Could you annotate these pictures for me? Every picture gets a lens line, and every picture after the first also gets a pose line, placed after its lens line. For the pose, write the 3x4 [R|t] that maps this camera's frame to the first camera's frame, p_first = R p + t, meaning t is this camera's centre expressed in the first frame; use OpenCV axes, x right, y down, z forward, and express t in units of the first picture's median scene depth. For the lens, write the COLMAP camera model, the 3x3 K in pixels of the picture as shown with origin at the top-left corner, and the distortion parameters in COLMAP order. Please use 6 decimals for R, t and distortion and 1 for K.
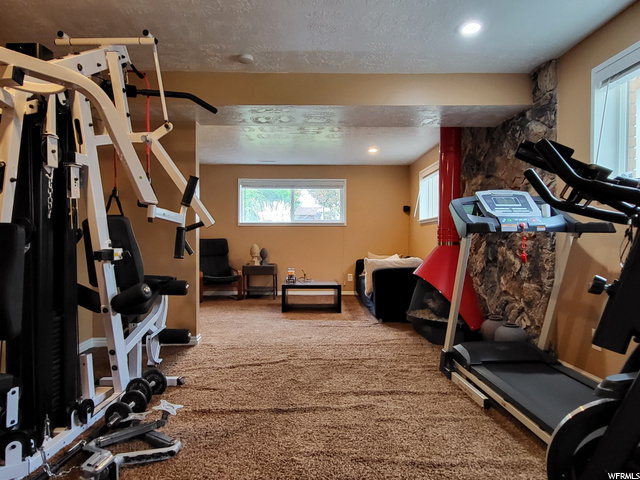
lens RADIAL K [[404.7, 0, 320.0], [0, 404.7, 240.0], [0, 0, 1]] dist [-0.000890, -0.000711]
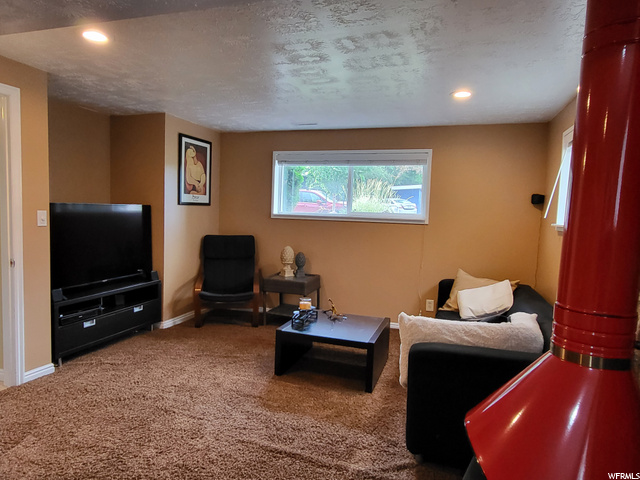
lens RADIAL K [[404.7, 0, 320.0], [0, 404.7, 240.0], [0, 0, 1]] dist [-0.000890, -0.000711]
pose [[0.939587, 0.057071, -0.337520, 0.122901], [-0.034937, 0.996843, 0.071299, -0.050636], [0.340523, -0.055199, 0.938614, 0.355079]]
